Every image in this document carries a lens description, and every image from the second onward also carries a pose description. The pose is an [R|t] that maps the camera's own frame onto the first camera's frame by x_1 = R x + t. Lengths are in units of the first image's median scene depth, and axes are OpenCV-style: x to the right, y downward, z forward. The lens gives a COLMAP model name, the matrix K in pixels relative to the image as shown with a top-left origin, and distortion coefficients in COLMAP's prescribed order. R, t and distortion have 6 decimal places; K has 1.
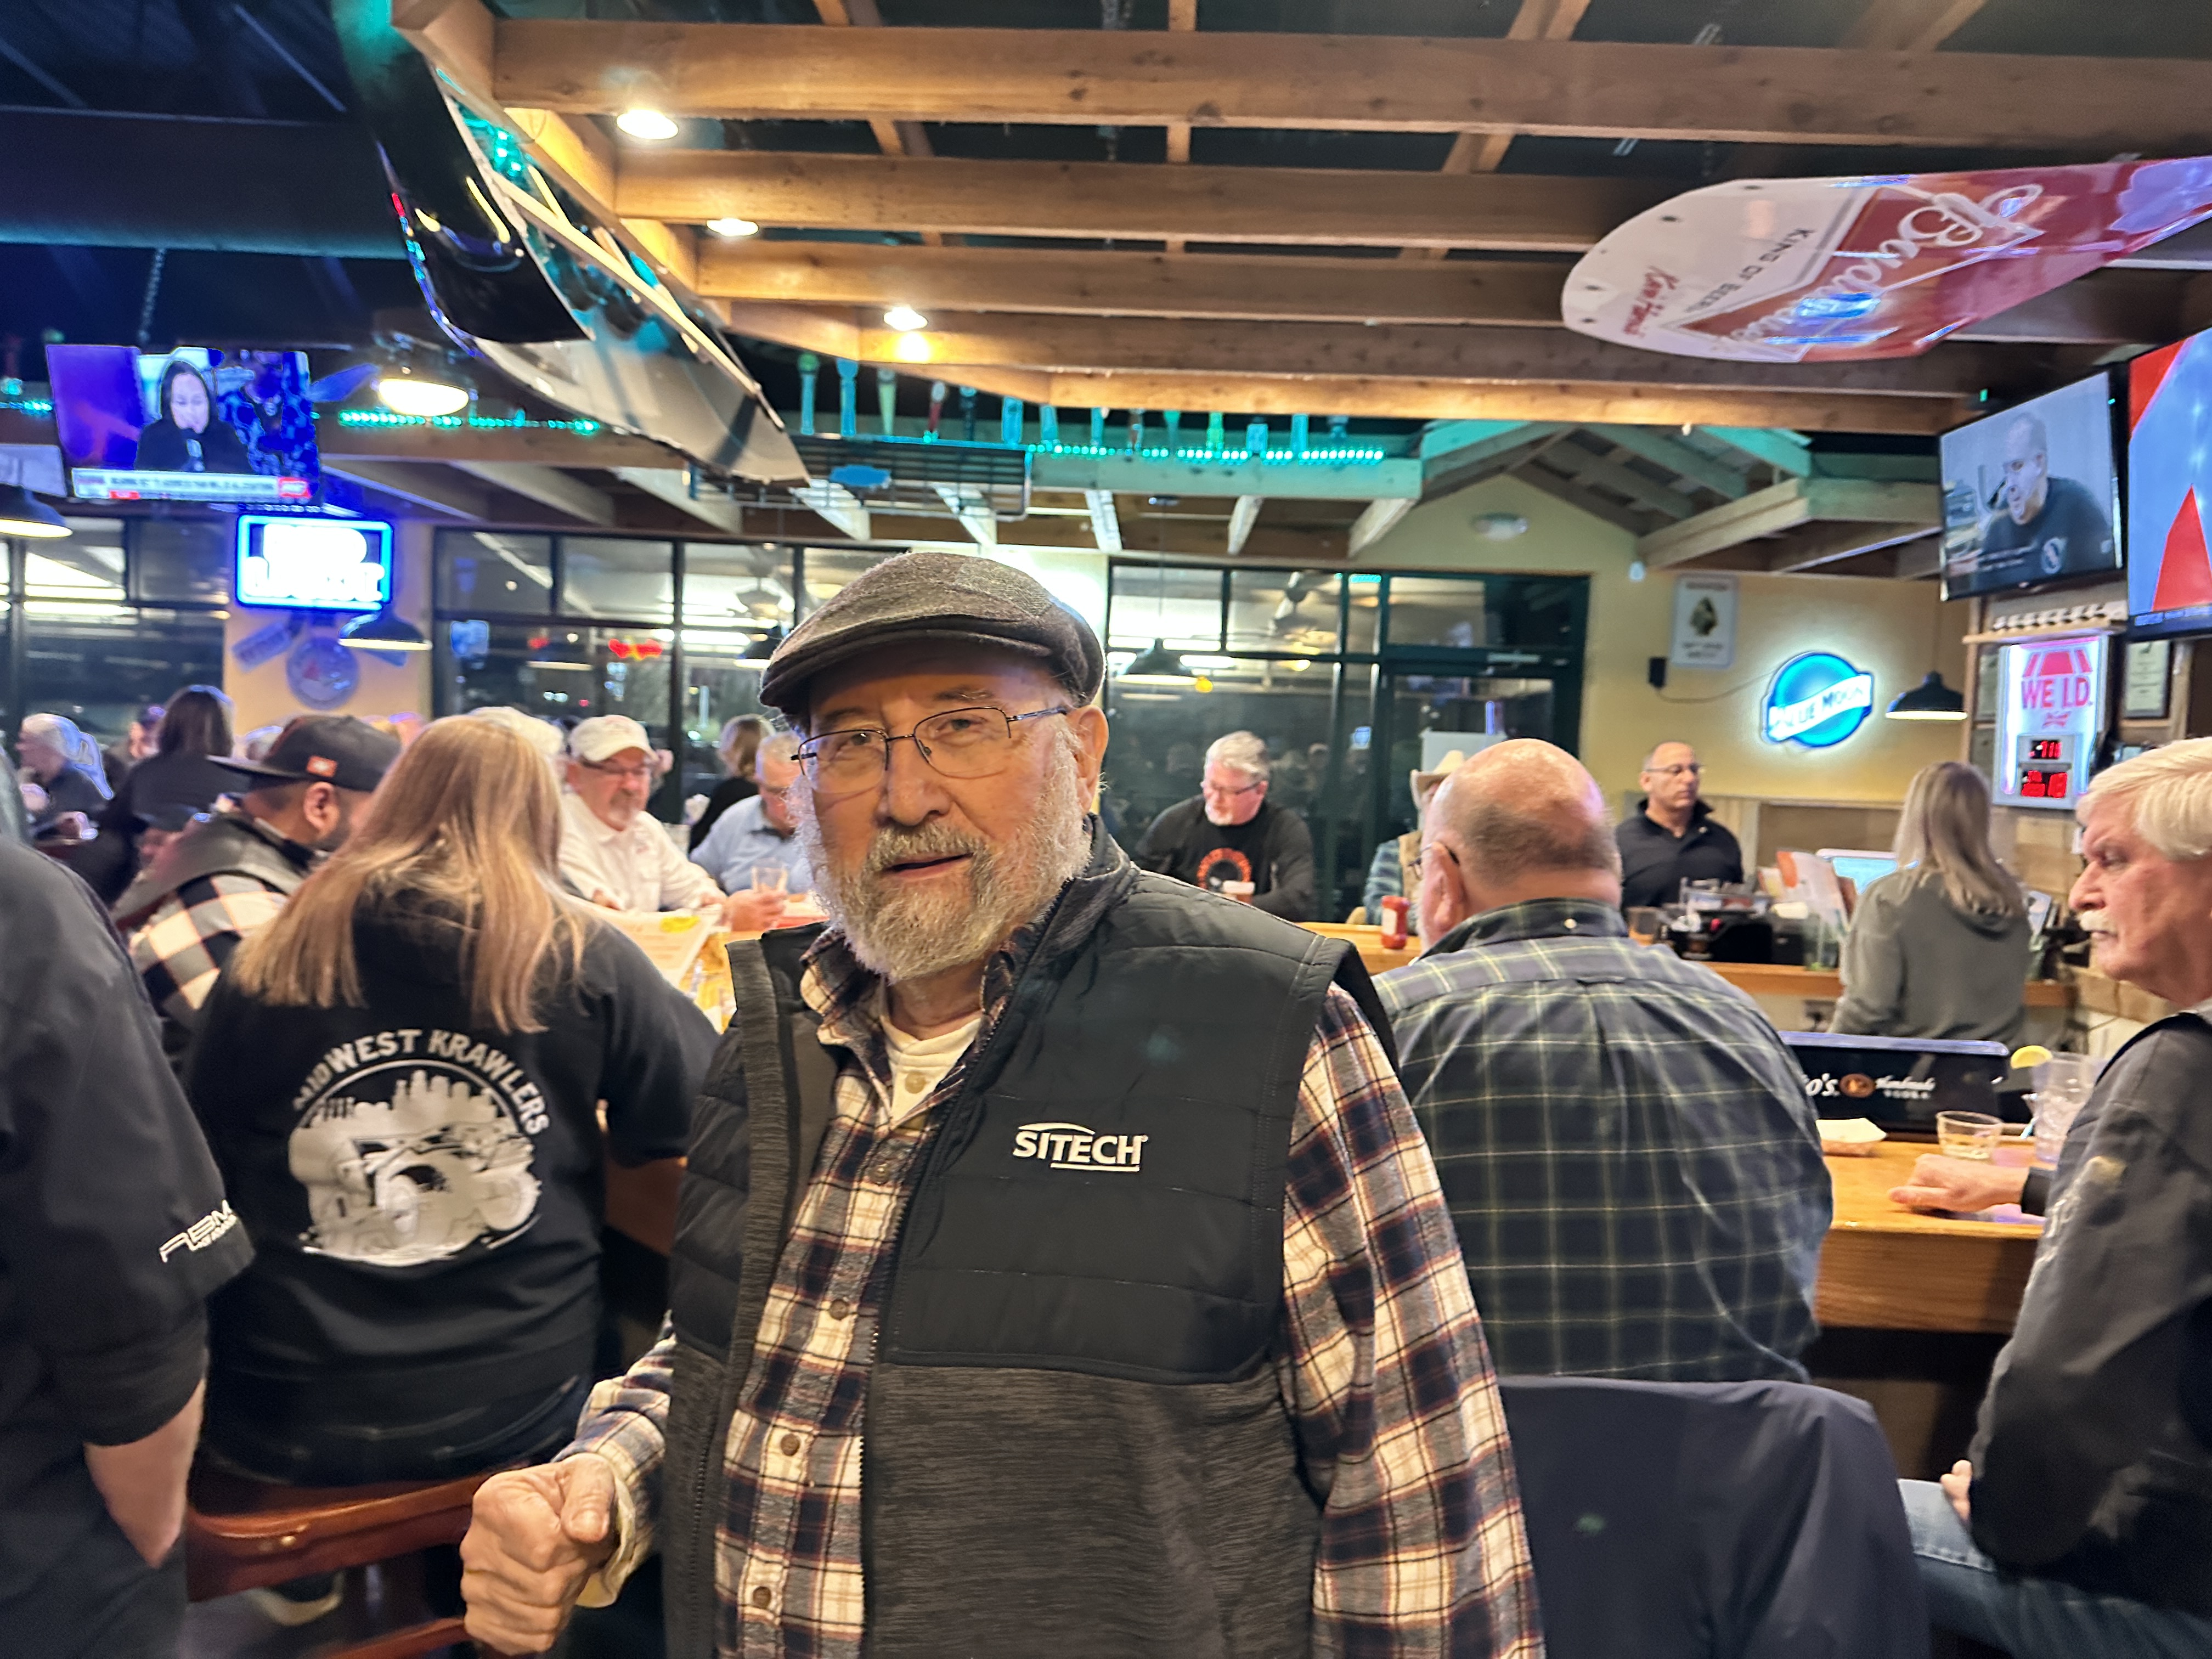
lens RADIAL K [[1554.1, 0, 1099.0], [0, 1554.1, 839.7], [0, 0, 1]] dist [0.098255, -0.160523]
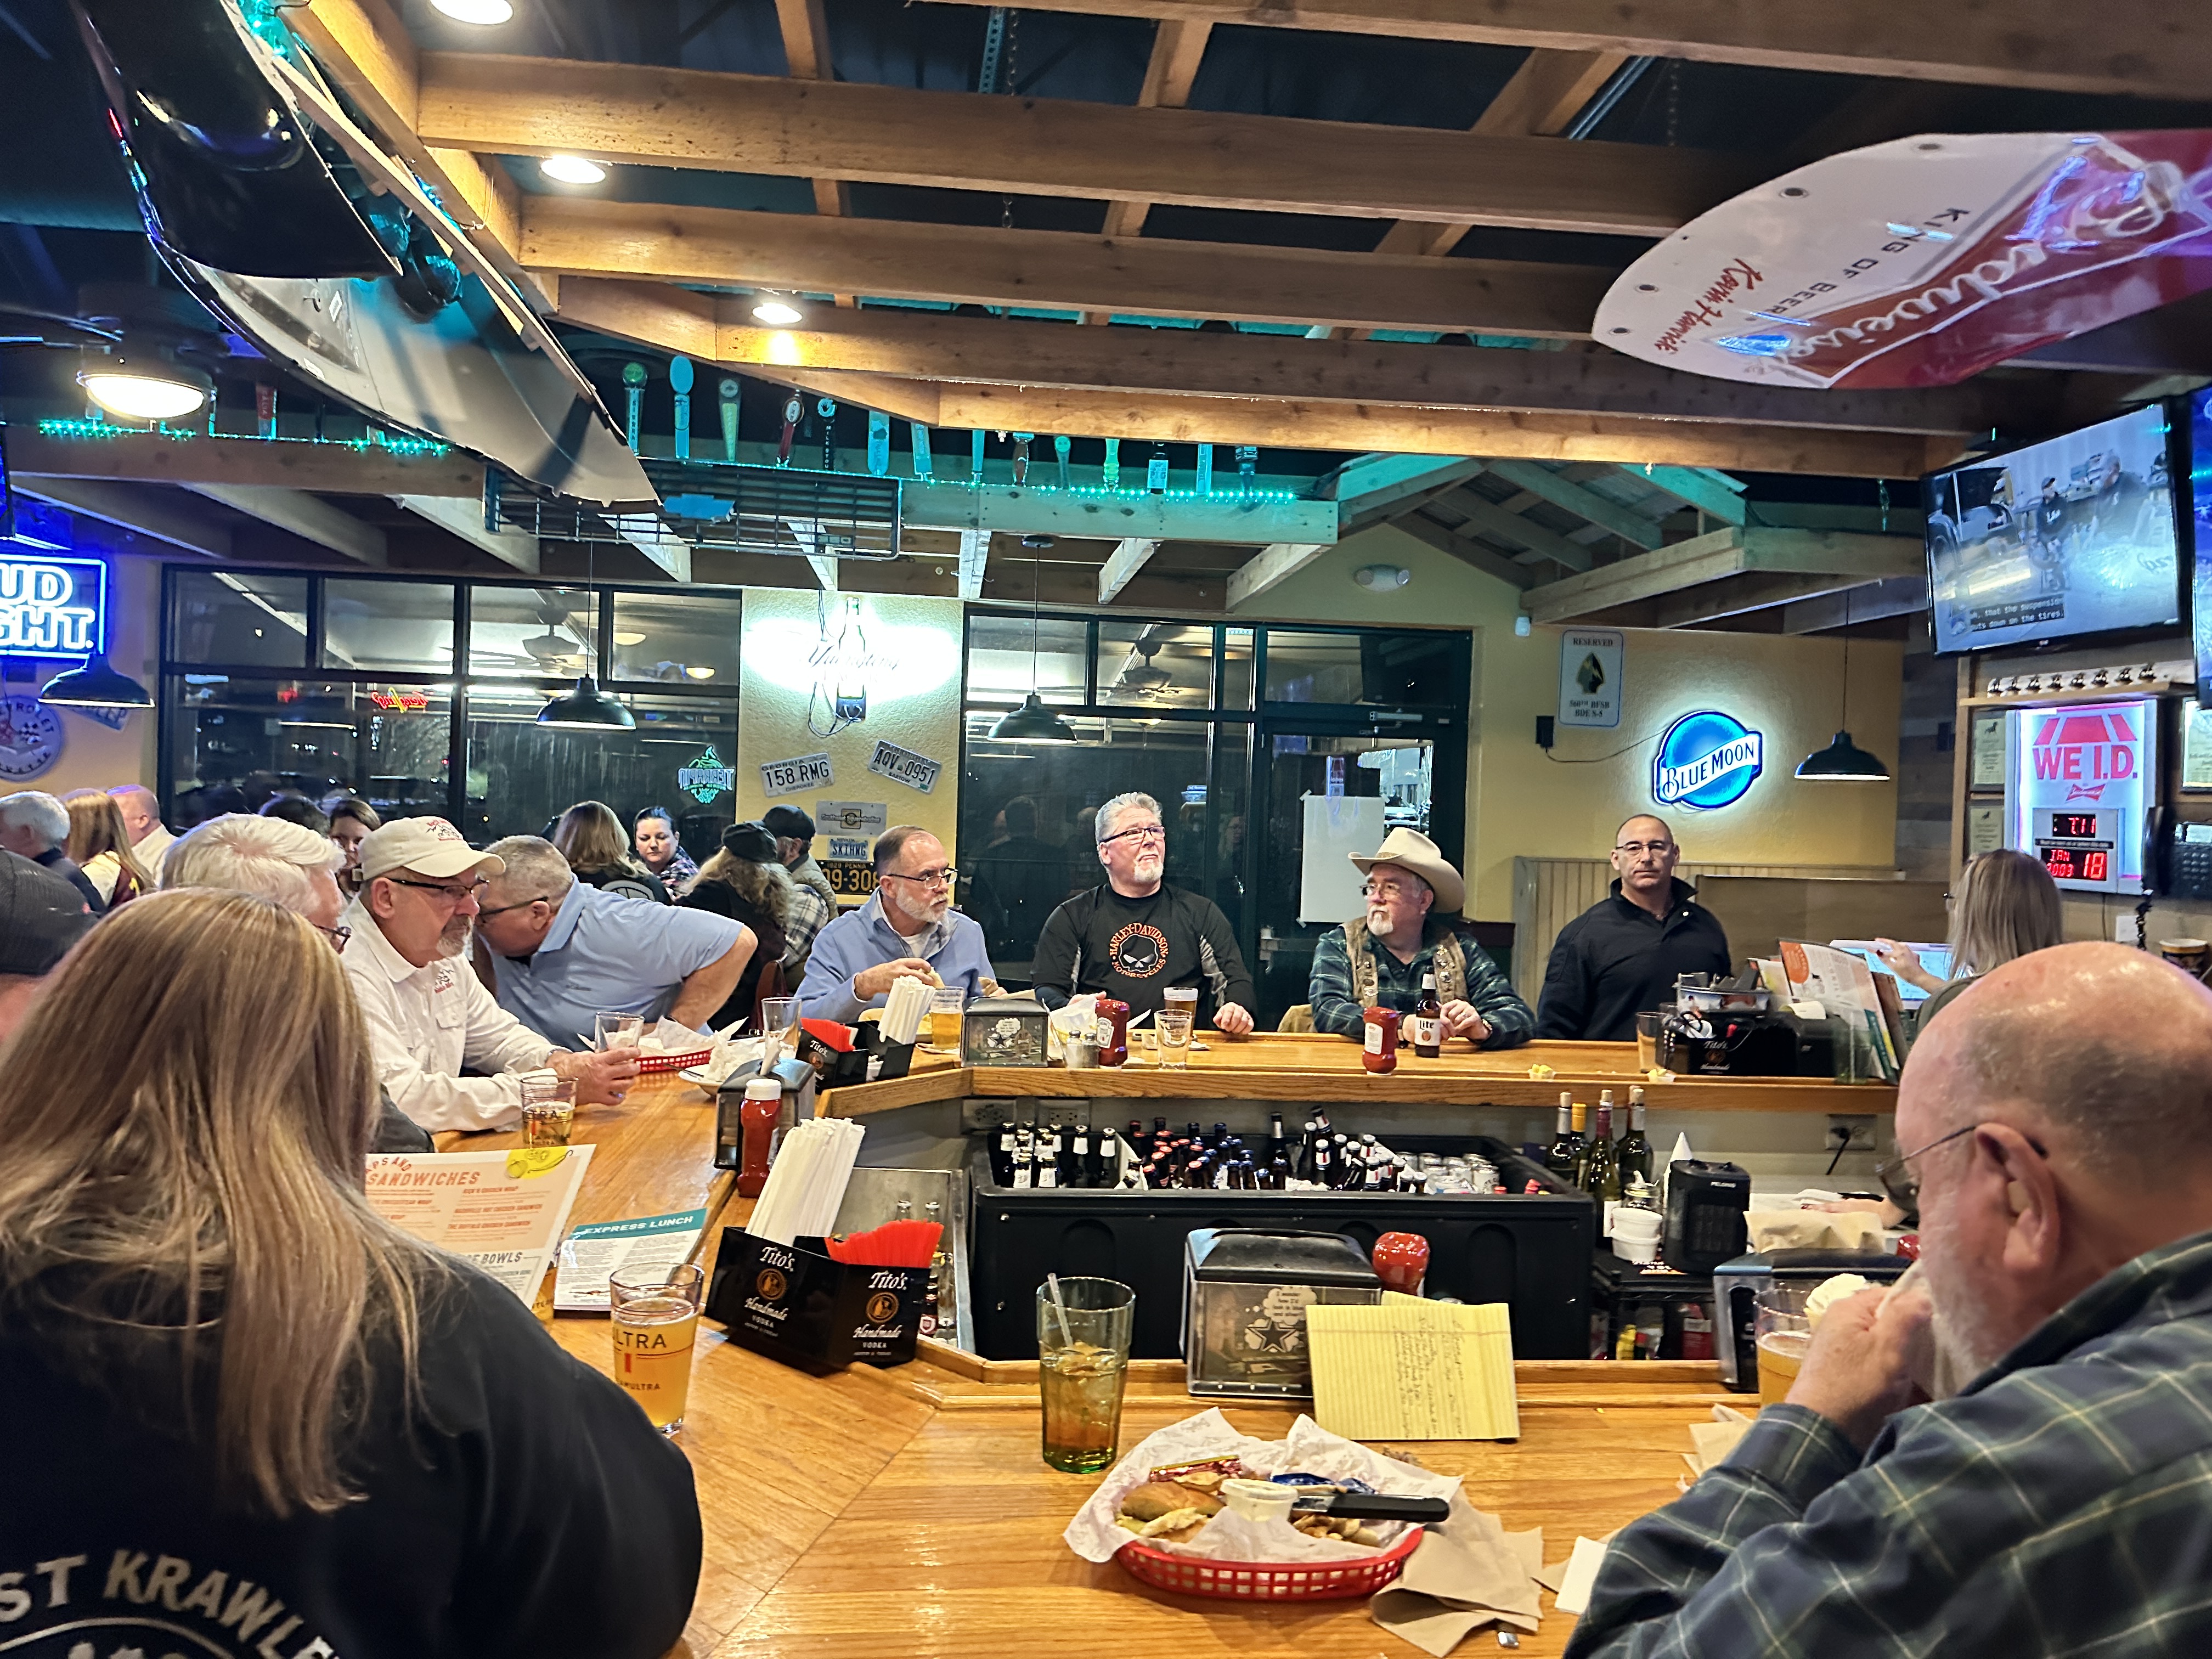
lens RADIAL K [[1577.8, 0, 1106.0], [0, 1577.8, 829.5], [0, 0, 1]] dist [0.084510, -0.097254]
pose [[0.991356, -0.010781, 0.130755, -0.047686], [0.015924, 0.999137, -0.038351, -0.020863], [-0.130229, 0.040102, 0.990673, 0.121141]]
